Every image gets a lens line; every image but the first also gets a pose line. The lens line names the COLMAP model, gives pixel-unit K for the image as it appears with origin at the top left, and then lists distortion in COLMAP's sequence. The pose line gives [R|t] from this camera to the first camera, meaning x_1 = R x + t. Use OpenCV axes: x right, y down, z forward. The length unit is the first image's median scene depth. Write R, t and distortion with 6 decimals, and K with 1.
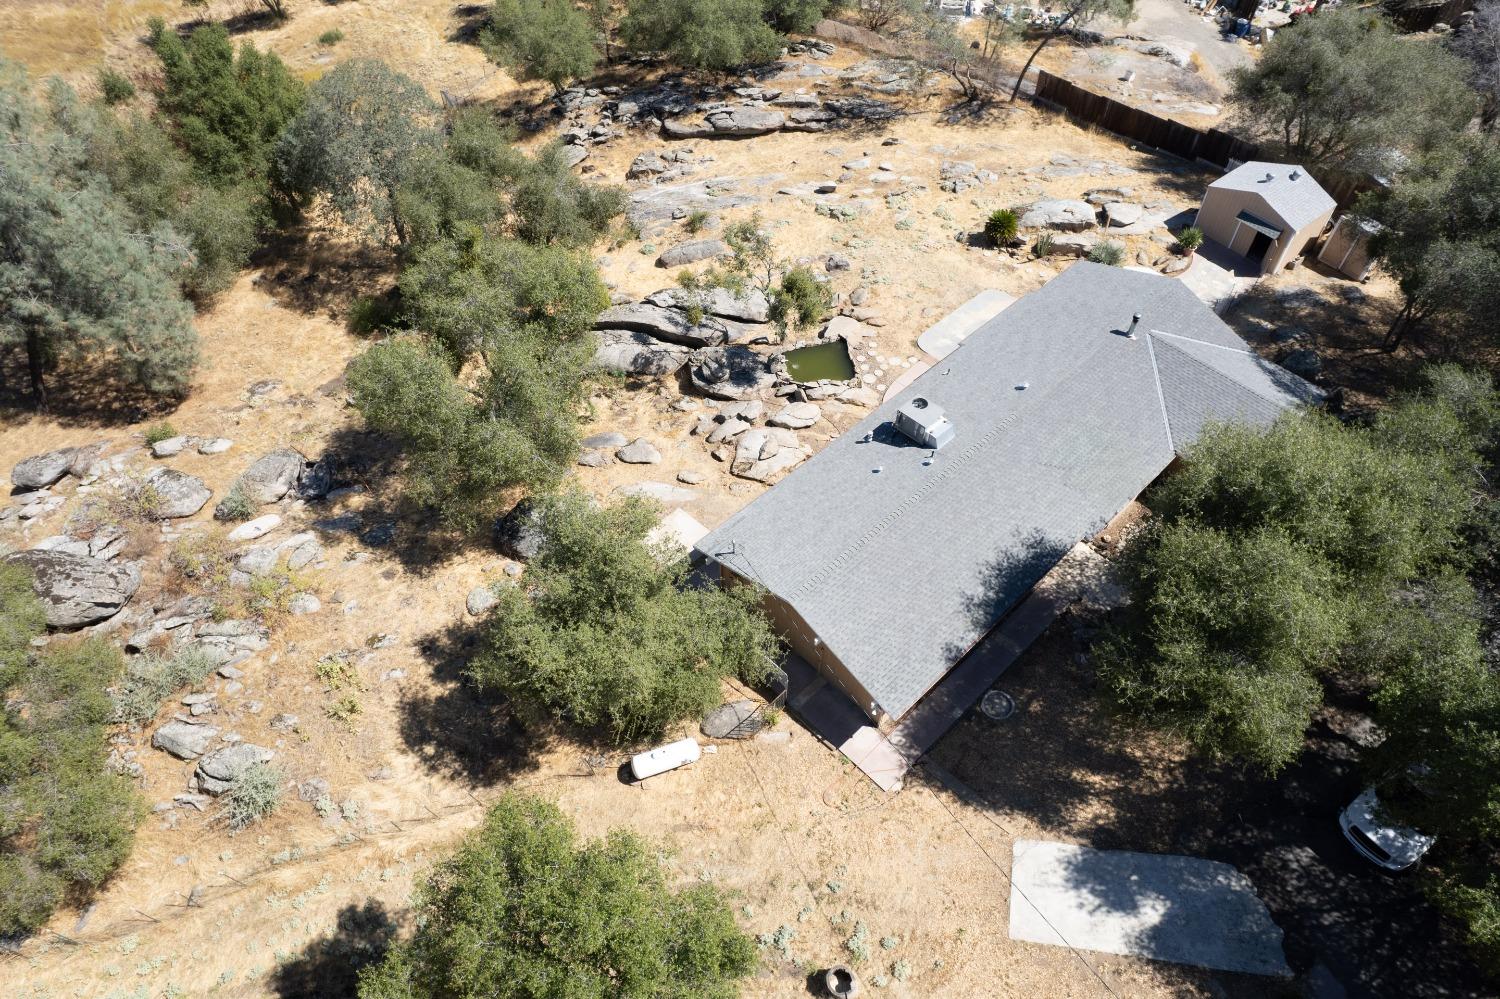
lens RADIAL K [[952.3, 0, 761.8], [0, 952.3, 517.8], [0, 0, 1]] dist [-0.078602, 0.066359]
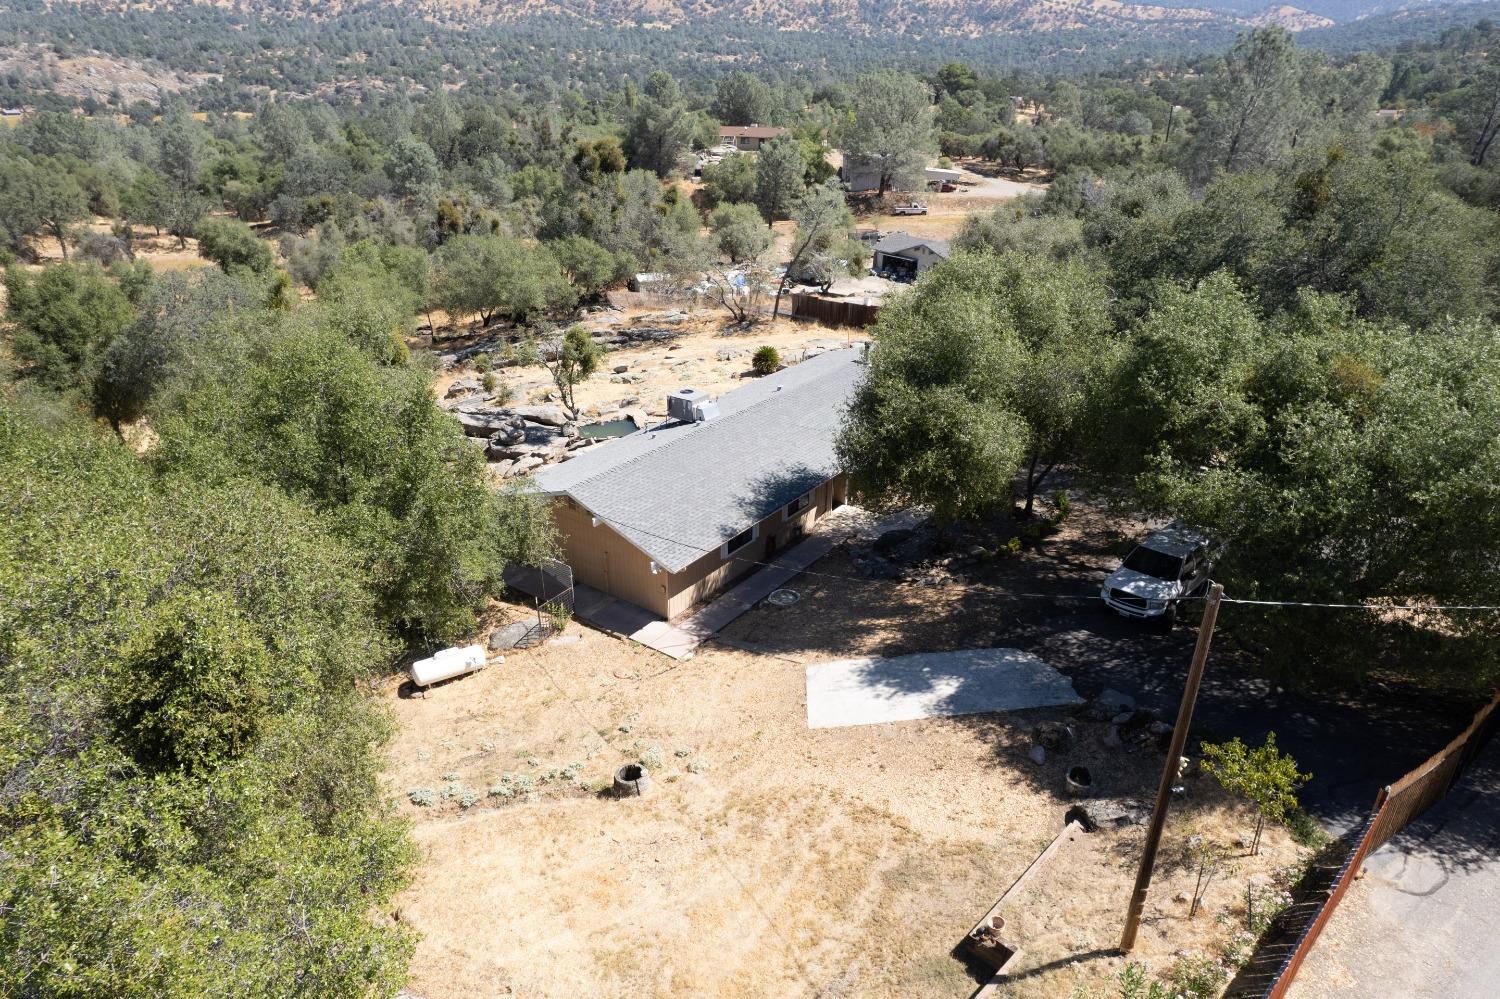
lens RADIAL K [[952.3, 0, 761.8], [0, 952.3, 517.8], [0, 0, 1]] dist [-0.078602, 0.066359]
pose [[0.983826, -0.077088, 0.161691, 0.065968], [0.138891, 0.898315, -0.416820, 0.553518], [-0.113118, 0.432536, 0.894493, 0.042124]]
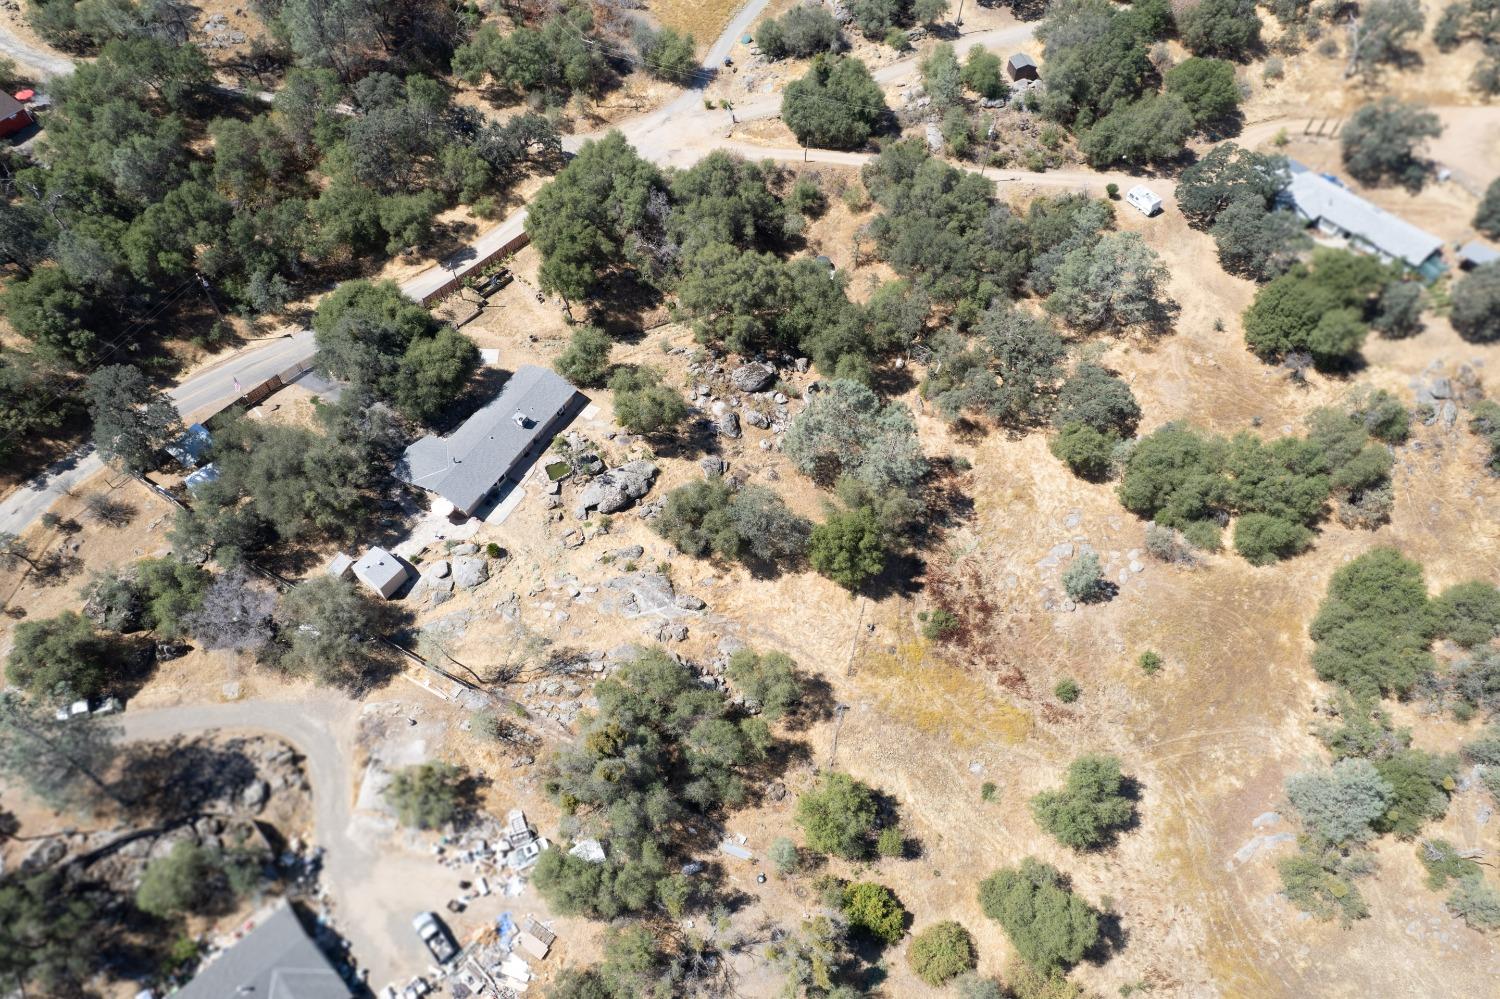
lens RADIAL K [[952.3, 0, 761.8], [0, 952.3, 517.8], [0, 0, 1]] dist [-0.078602, 0.066359]
pose [[-0.957419, 0.210096, -0.198011, 0.086731], [-0.249400, -0.256404, 0.933840, -4.128408], [0.145425, 0.943460, 0.297884, 0.462358]]
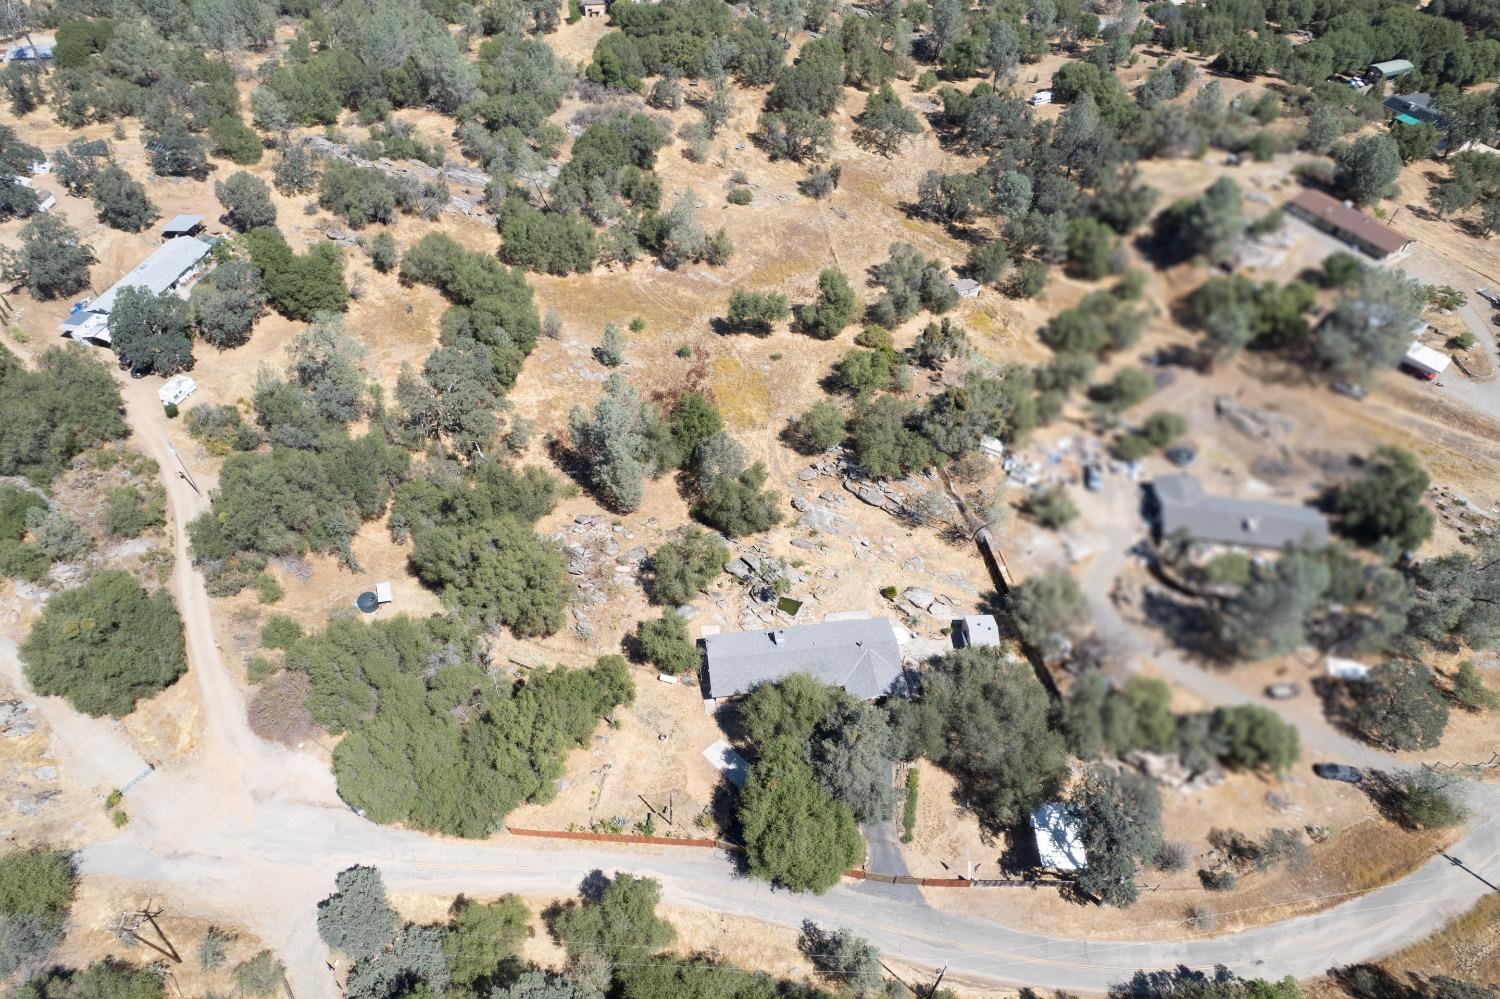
lens RADIAL K [[952.3, 0, 761.8], [0, 952.3, 517.8], [0, 0, 1]] dist [-0.078602, 0.066359]
pose [[0.800542, 0.438804, -0.408146, 1.469053], [-0.469700, 0.882401, 0.027408, -0.600295], [0.372175, 0.169765, 0.912505, -2.461465]]
